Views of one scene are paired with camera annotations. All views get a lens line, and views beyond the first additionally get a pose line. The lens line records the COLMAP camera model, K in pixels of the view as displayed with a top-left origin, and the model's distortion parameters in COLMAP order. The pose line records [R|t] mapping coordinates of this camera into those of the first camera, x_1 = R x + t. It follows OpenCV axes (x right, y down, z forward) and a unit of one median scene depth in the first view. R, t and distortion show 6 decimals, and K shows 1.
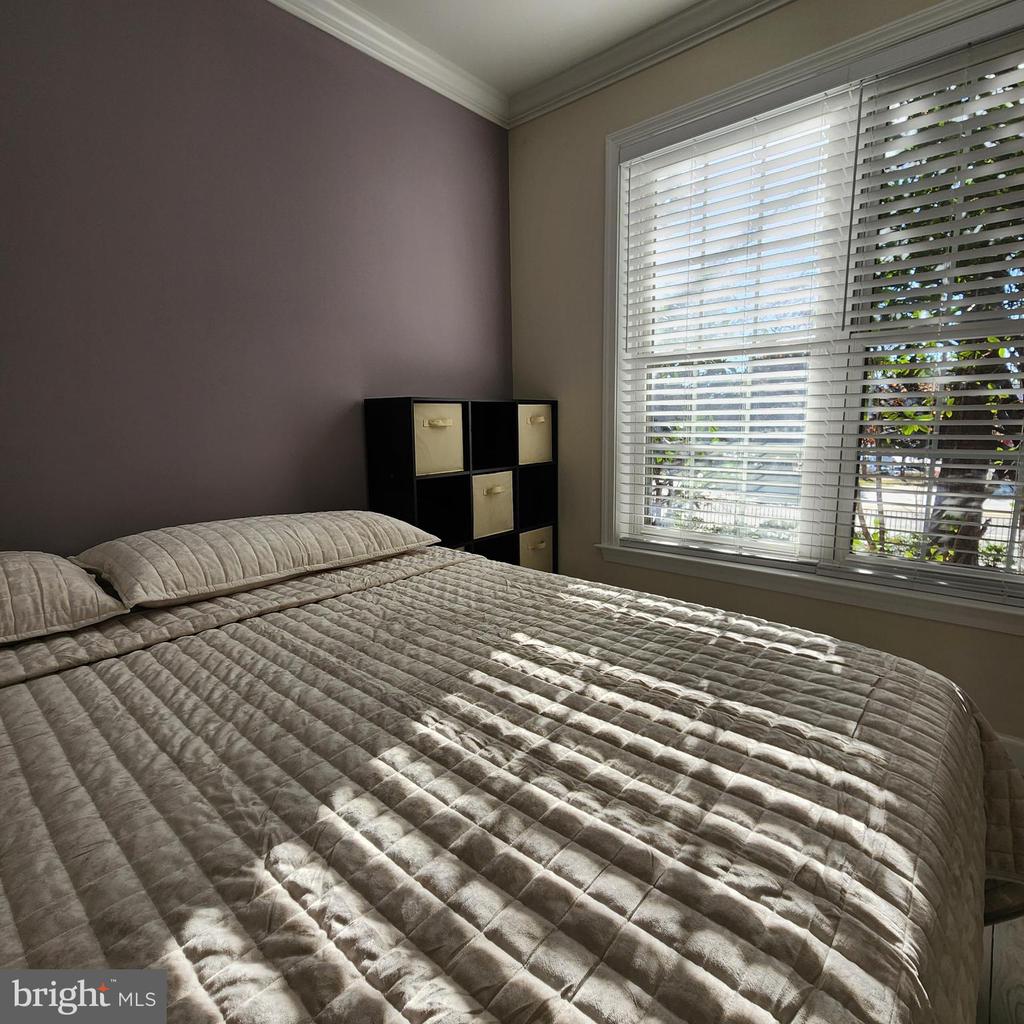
lens RADIAL K [[562.6, 0, 523.5], [0, 562.6, 514.9], [0, 0, 1]] dist [-0.006119, 0.002284]
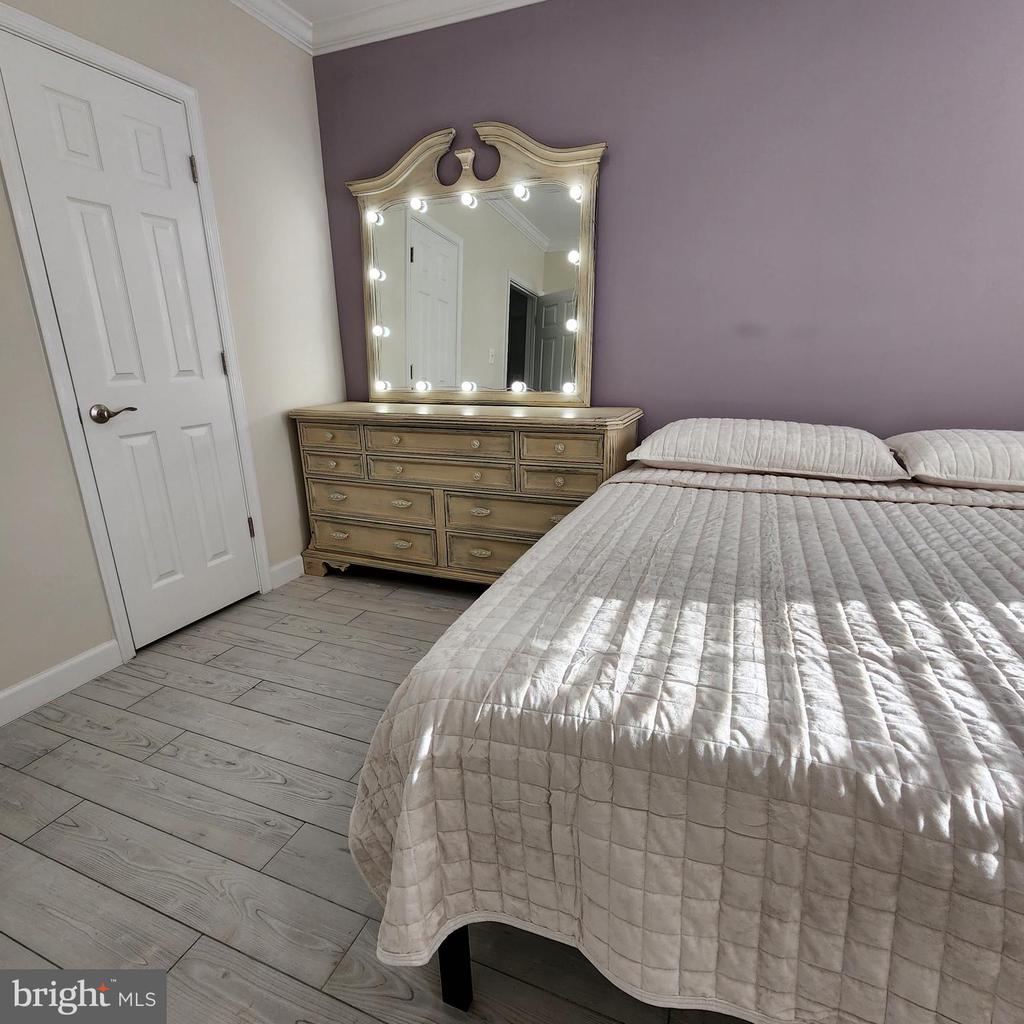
lens RADIAL K [[562.6, 0, 523.5], [0, 562.6, 514.9], [0, 0, 1]] dist [-0.006119, 0.002284]
pose [[0.329373, 0.277296, -0.902563, 0.301684], [-0.150060, 0.959127, 0.239913, 0.067528], [0.932199, 0.056418, 0.357521, -0.442181]]
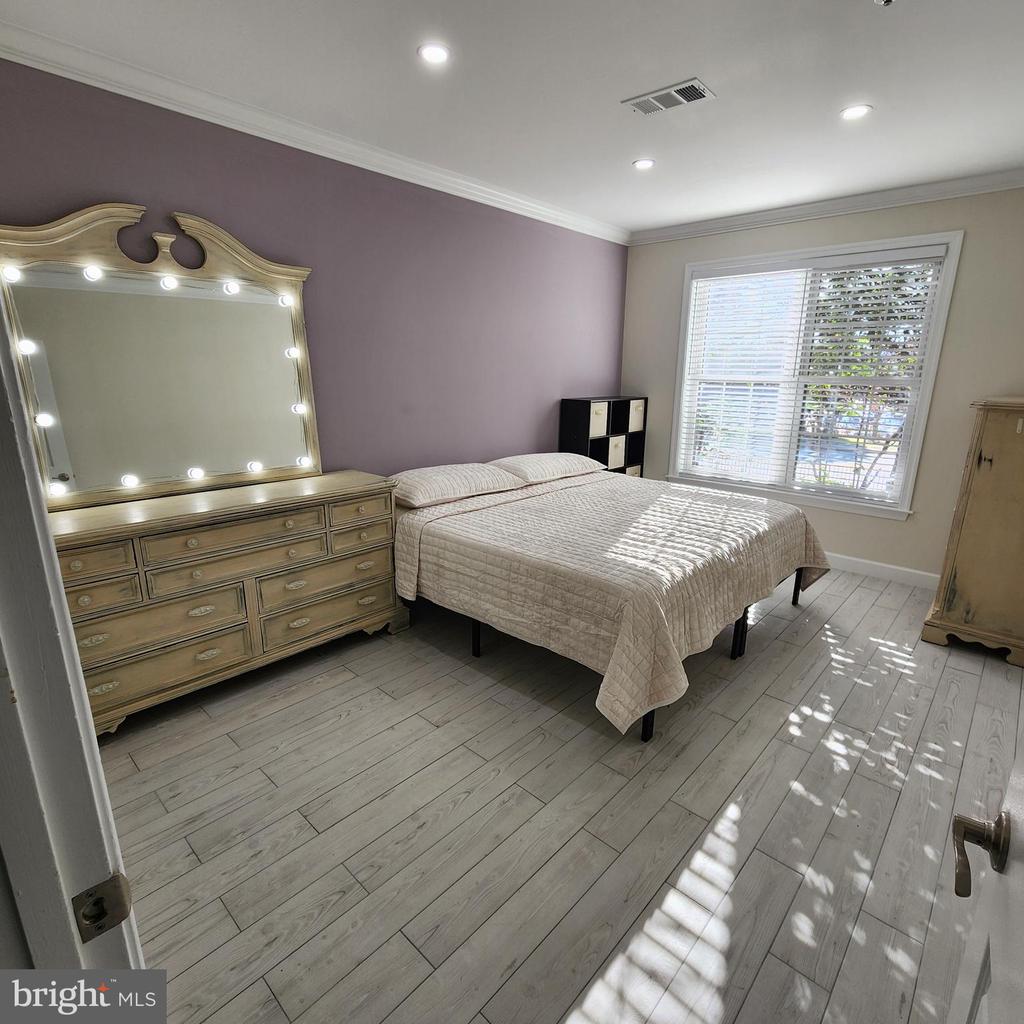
lens RADIAL K [[562.6, 0, 523.5], [0, 562.6, 514.9], [0, 0, 1]] dist [-0.006119, 0.002284]
pose [[0.999387, 0.030933, -0.016424, -0.702409], [-0.029441, 0.995997, 0.084403, 0.088550], [0.018970, -0.083868, 0.996296, -2.025983]]
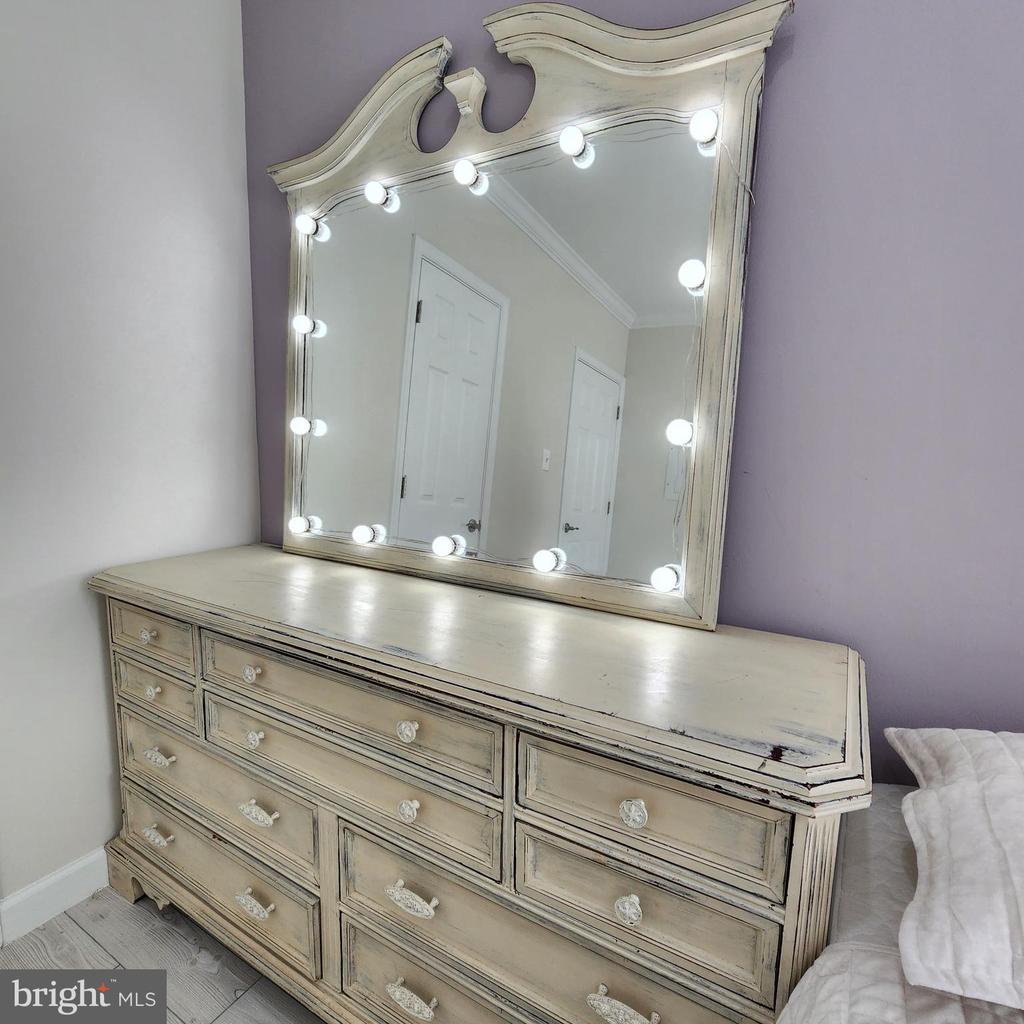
lens RADIAL K [[581.4, 0, 512.0], [0, 581.4, 512.0], [0, 0, 1]] dist [-0.002961, -0.000994]
pose [[0.176865, 0.144429, -0.973581, -0.893557], [-0.191451, 0.975329, 0.109909, -0.065054], [0.965435, 0.166954, 0.200152, 0.031302]]
